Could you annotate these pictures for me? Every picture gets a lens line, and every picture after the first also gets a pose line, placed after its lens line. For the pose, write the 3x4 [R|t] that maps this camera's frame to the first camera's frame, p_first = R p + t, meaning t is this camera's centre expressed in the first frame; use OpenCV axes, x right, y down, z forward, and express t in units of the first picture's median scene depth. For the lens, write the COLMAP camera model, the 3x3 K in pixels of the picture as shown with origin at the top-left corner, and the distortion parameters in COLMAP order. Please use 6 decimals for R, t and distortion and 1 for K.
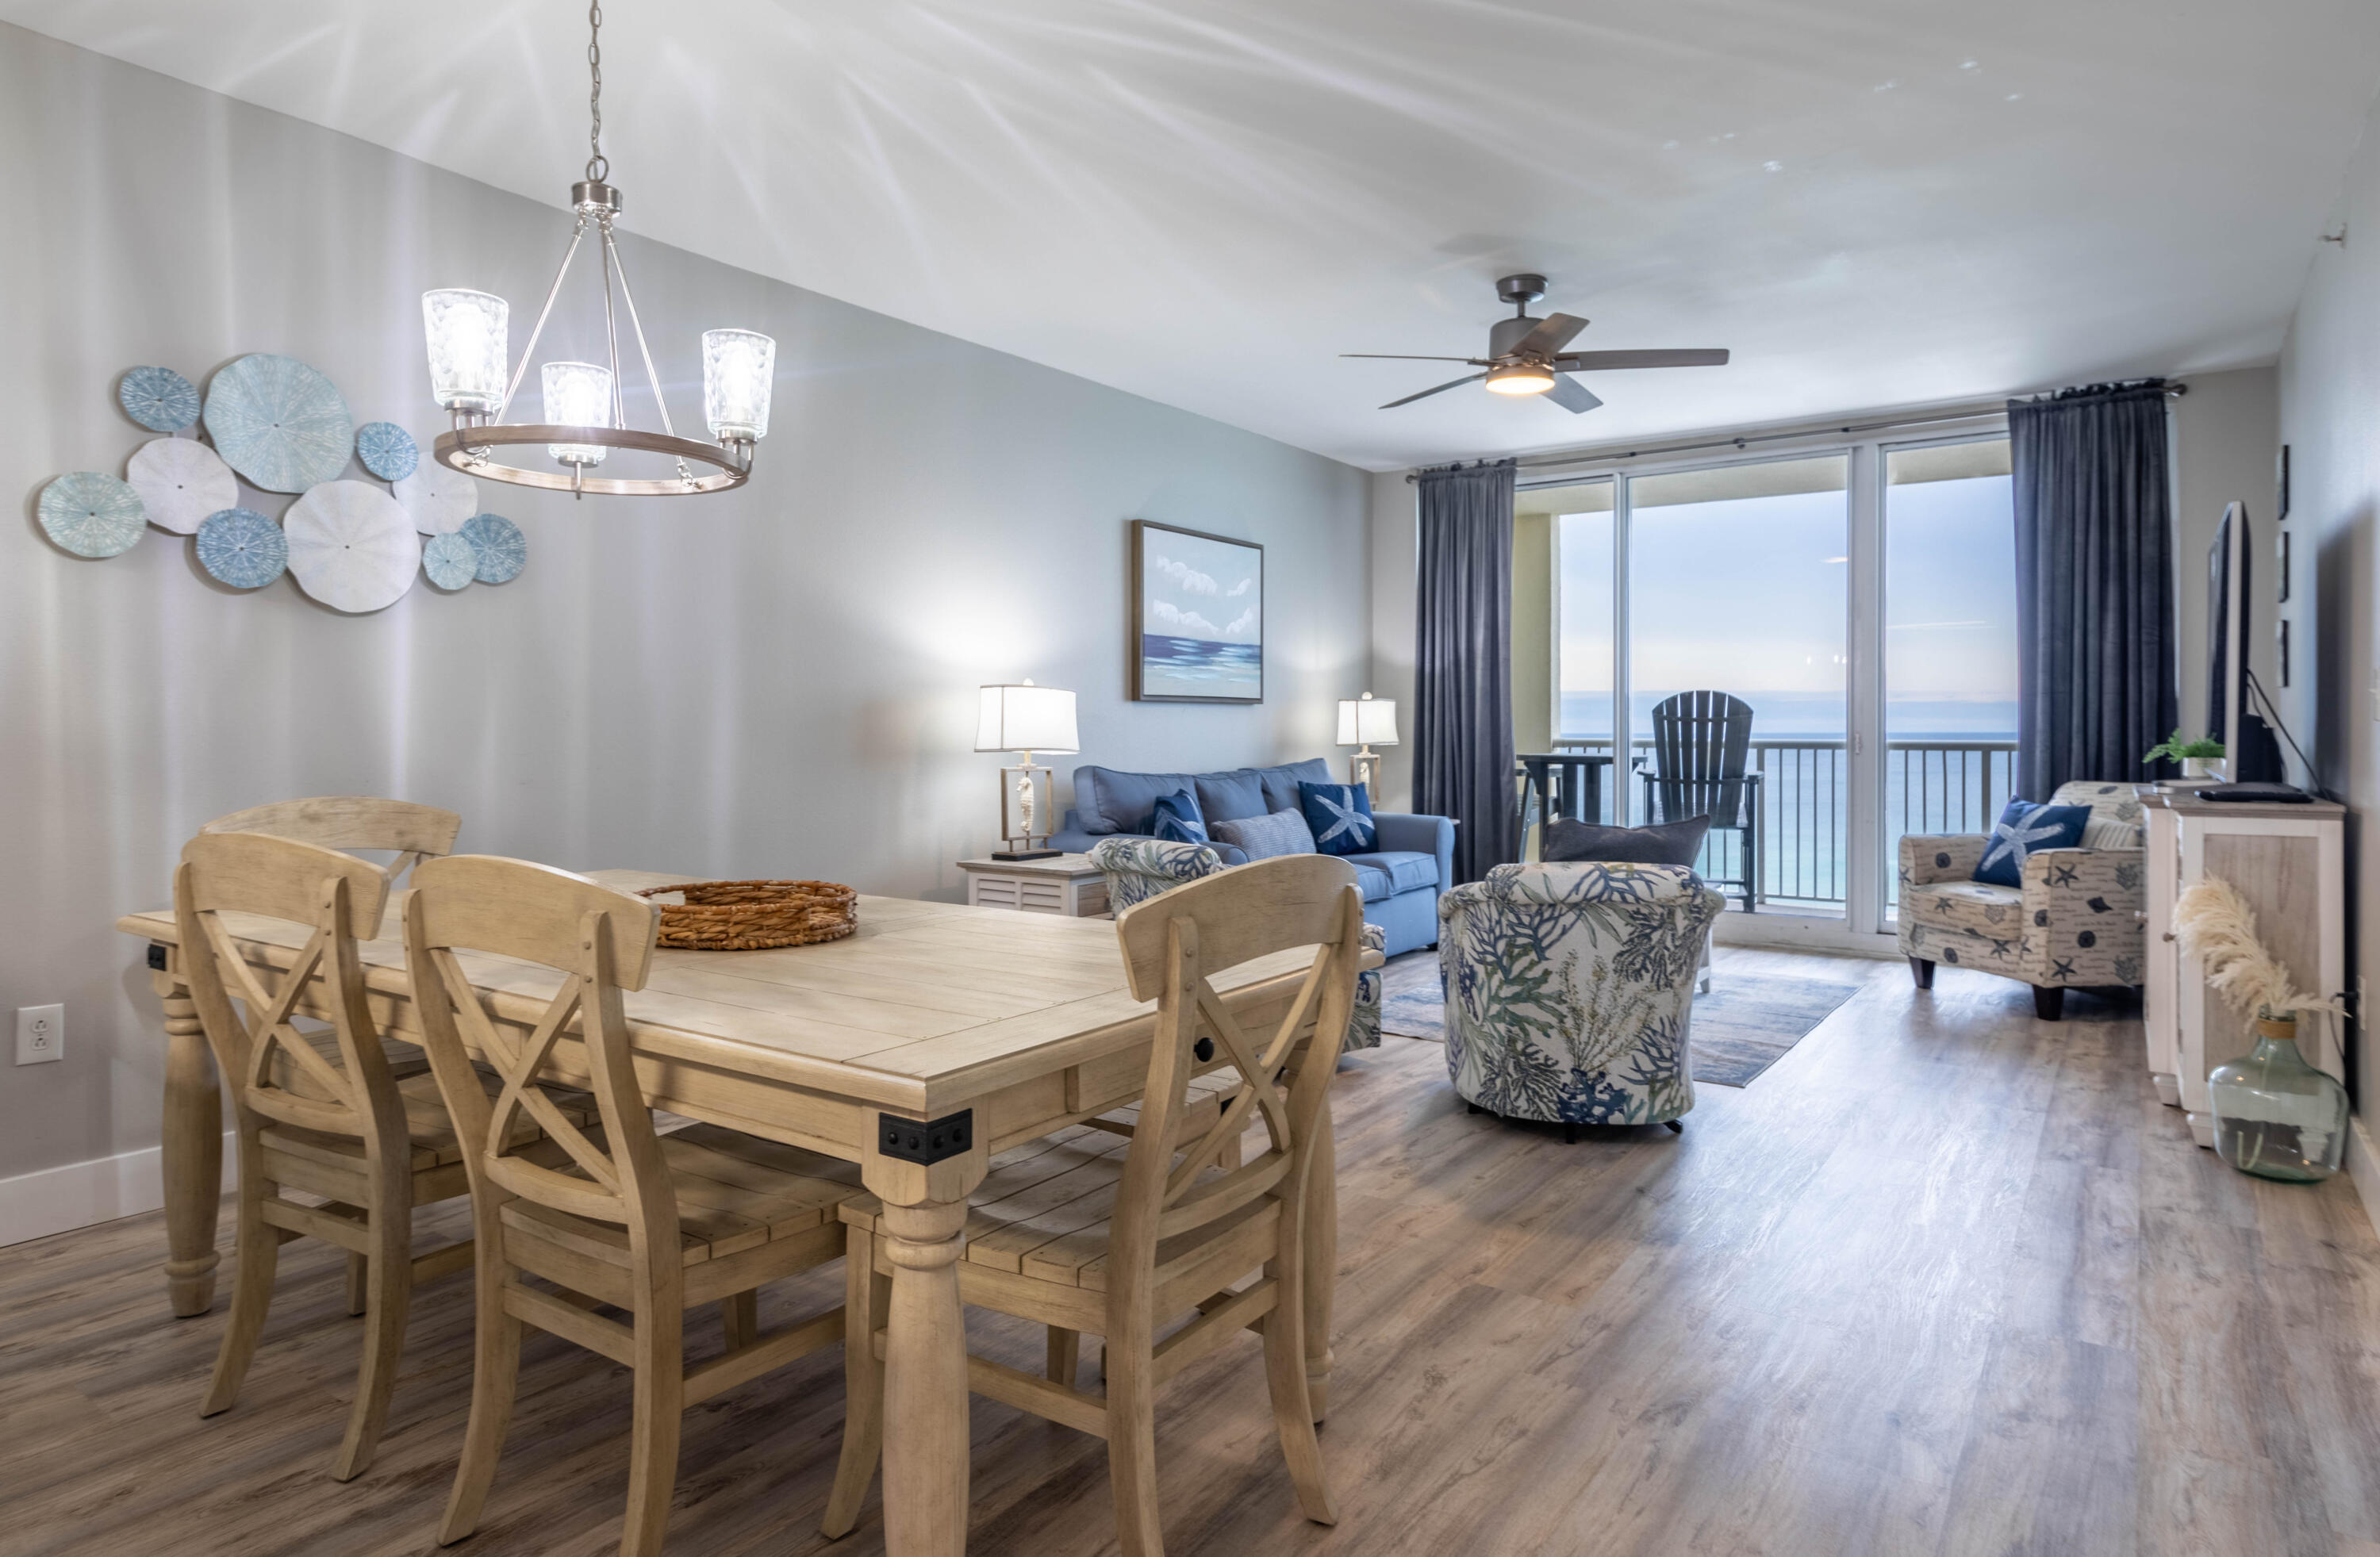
lens RADIAL K [[1281.4, 0, 1181.9], [0, 1281.4, 743.2], [0, 0, 1]] dist [0.000865, 0.000377]
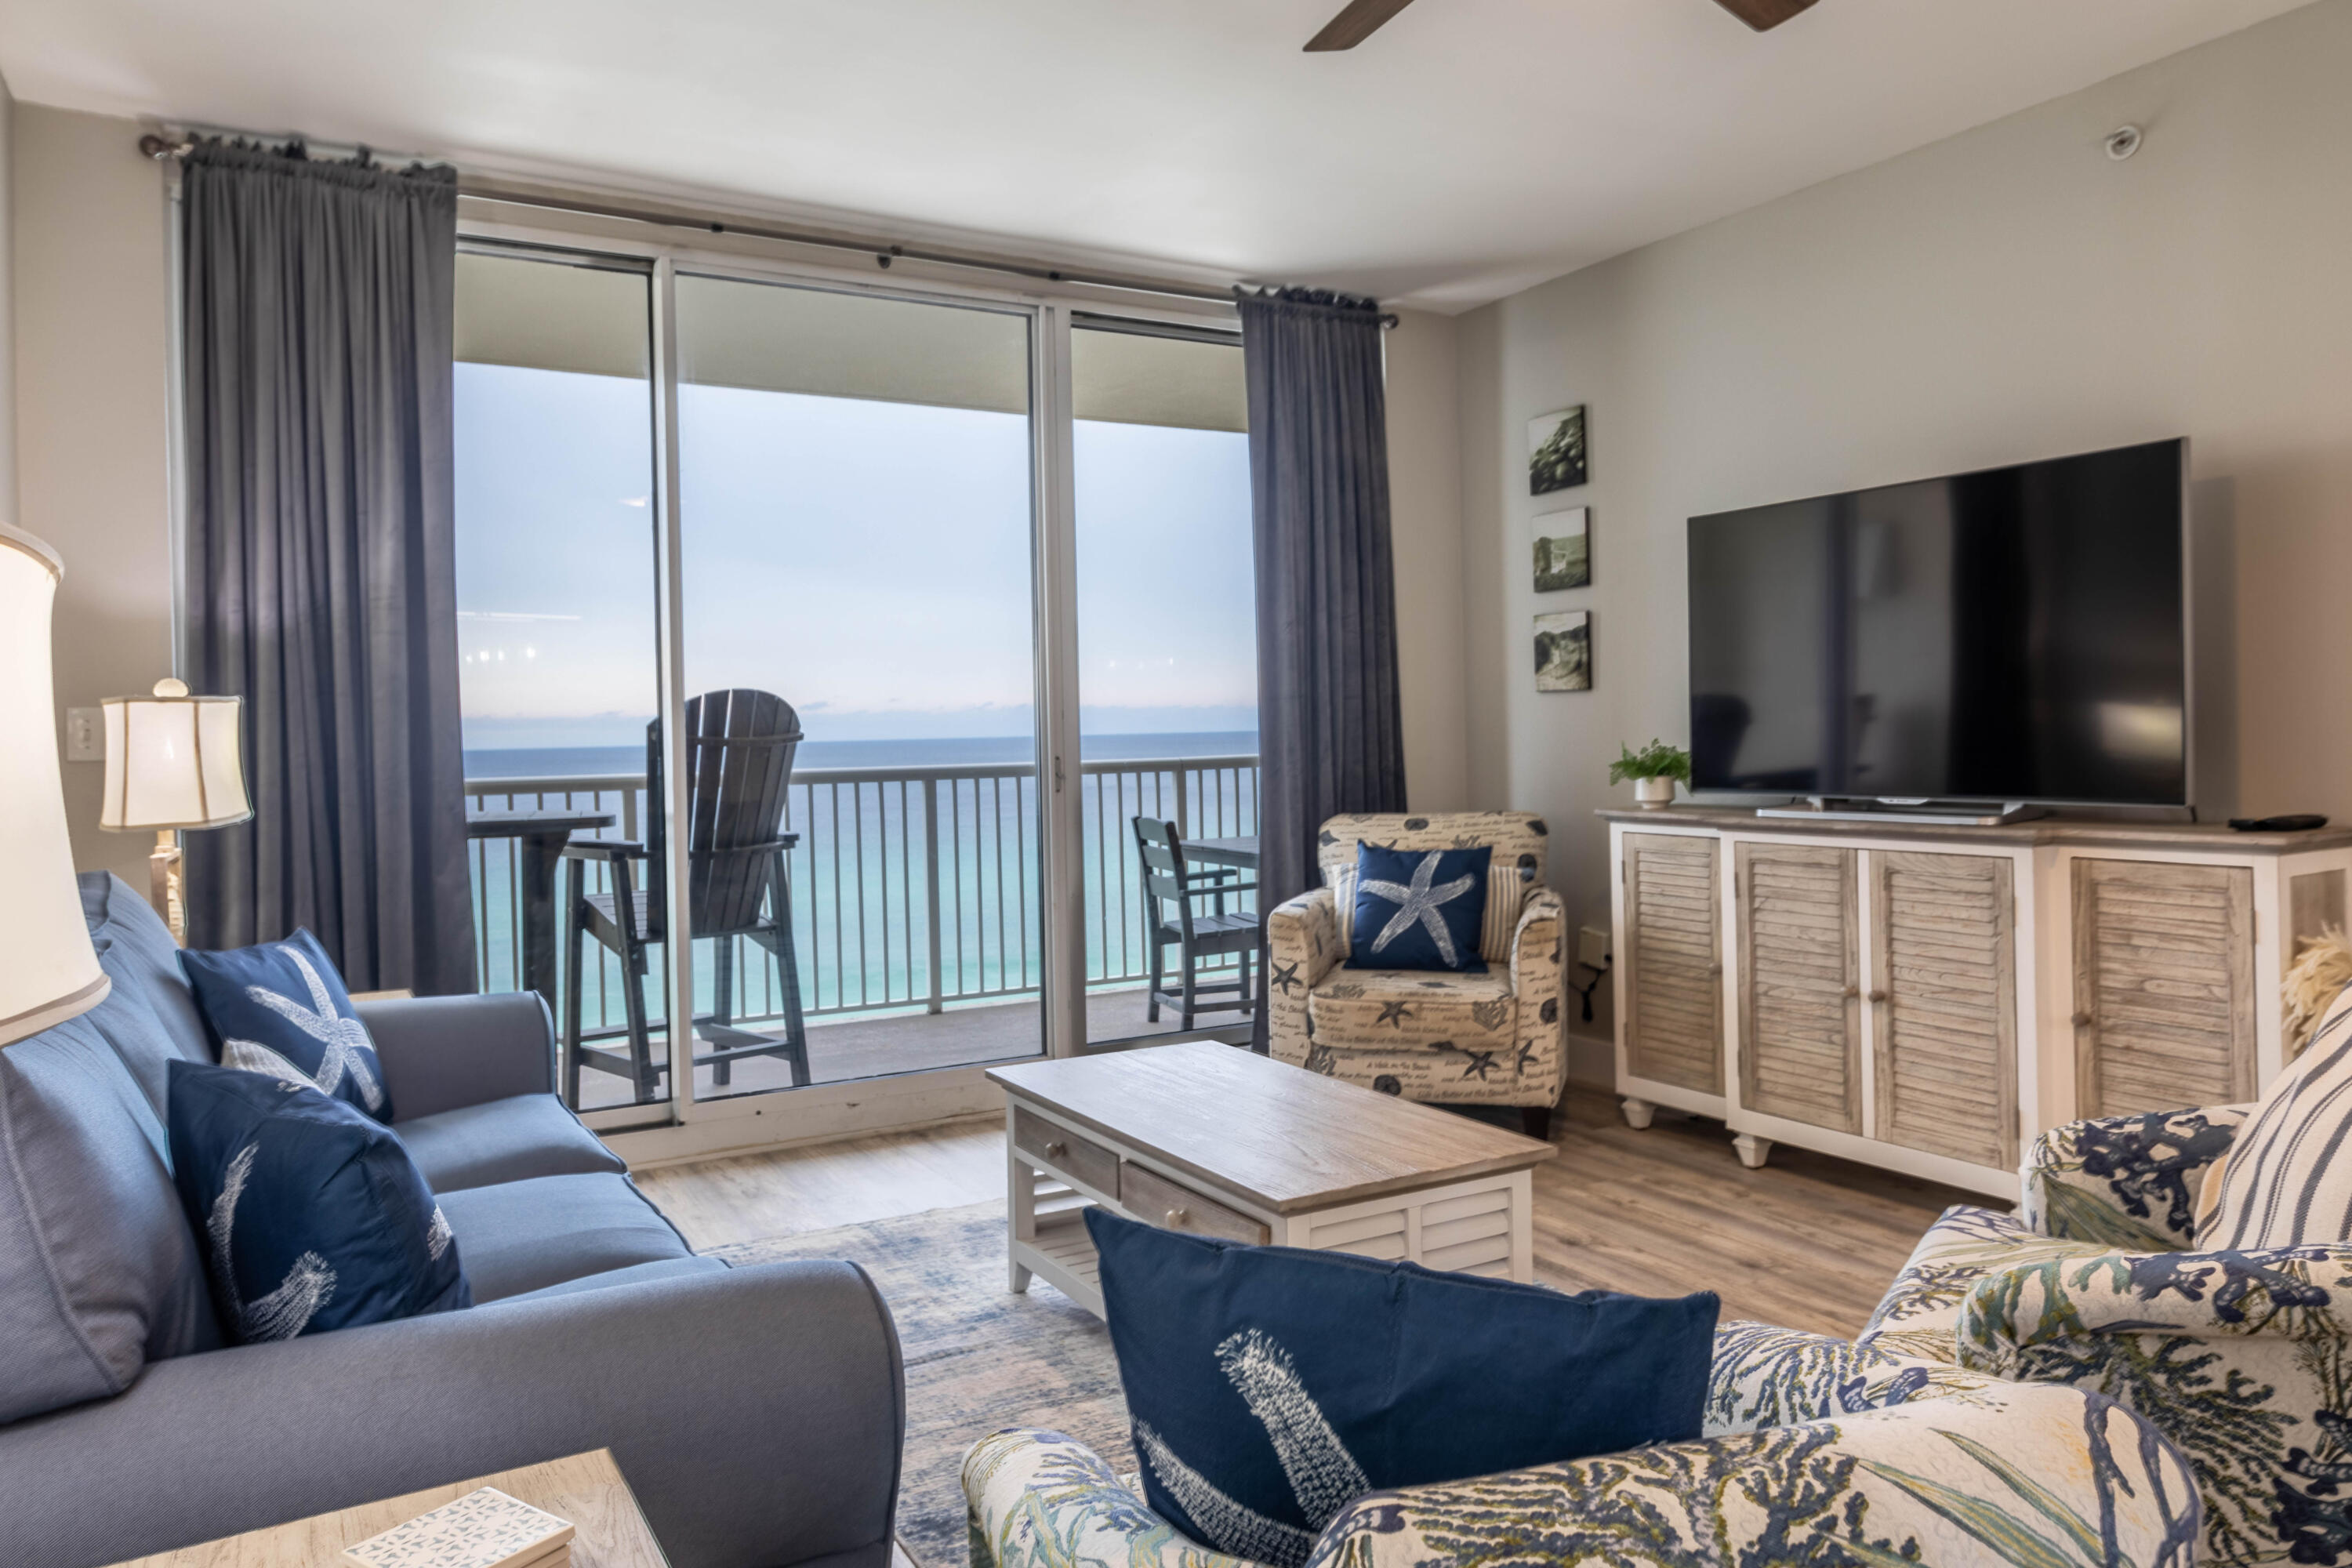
lens RADIAL K [[1587.3, 0, 1224.0], [0, 1587.3, 779.4], [0, 0, 1]] dist [-0.008266, 0.004277]
pose [[0.437160, -0.036252, 0.898653, -0.148259], [0.031452, 0.999192, 0.025008, -0.015128], [-0.898834, 0.017332, 0.437947, 0.582342]]
